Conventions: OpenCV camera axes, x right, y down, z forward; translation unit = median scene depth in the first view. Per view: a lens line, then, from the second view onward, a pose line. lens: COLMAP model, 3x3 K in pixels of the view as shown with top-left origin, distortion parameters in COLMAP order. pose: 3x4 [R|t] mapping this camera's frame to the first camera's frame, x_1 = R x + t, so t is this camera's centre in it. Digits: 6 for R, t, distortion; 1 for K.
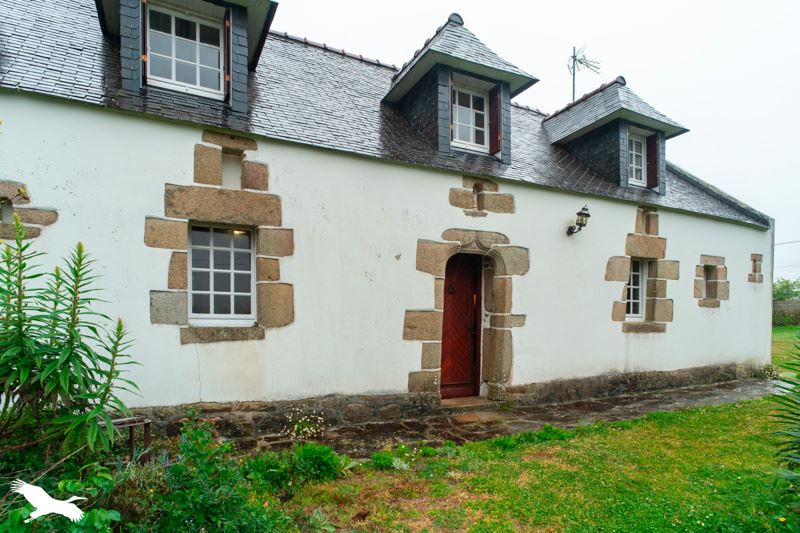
lens RADIAL K [[451.7, 0, 400.0], [0, 451.7, 266.5], [0, 0, 1]] dist [-0.002108, -0.000303]
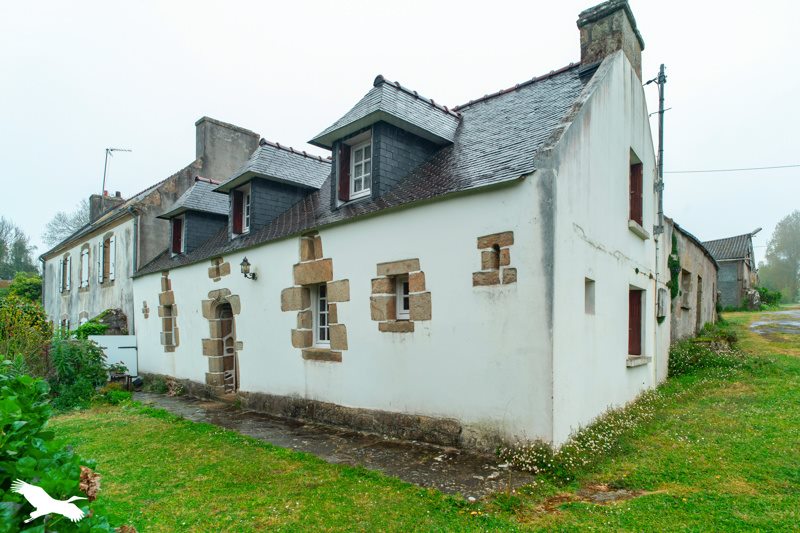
lens RADIAL K [[451.7, 0, 400.0], [0, 451.7, 266.5], [0, 0, 1]] dist [-0.002108, -0.000303]
pose [[0.337777, -0.146833, -0.929702, 1.499377], [0.107956, 0.987282, -0.116705, 0.077398], [0.935015, -0.060947, 0.349333, 0.818318]]
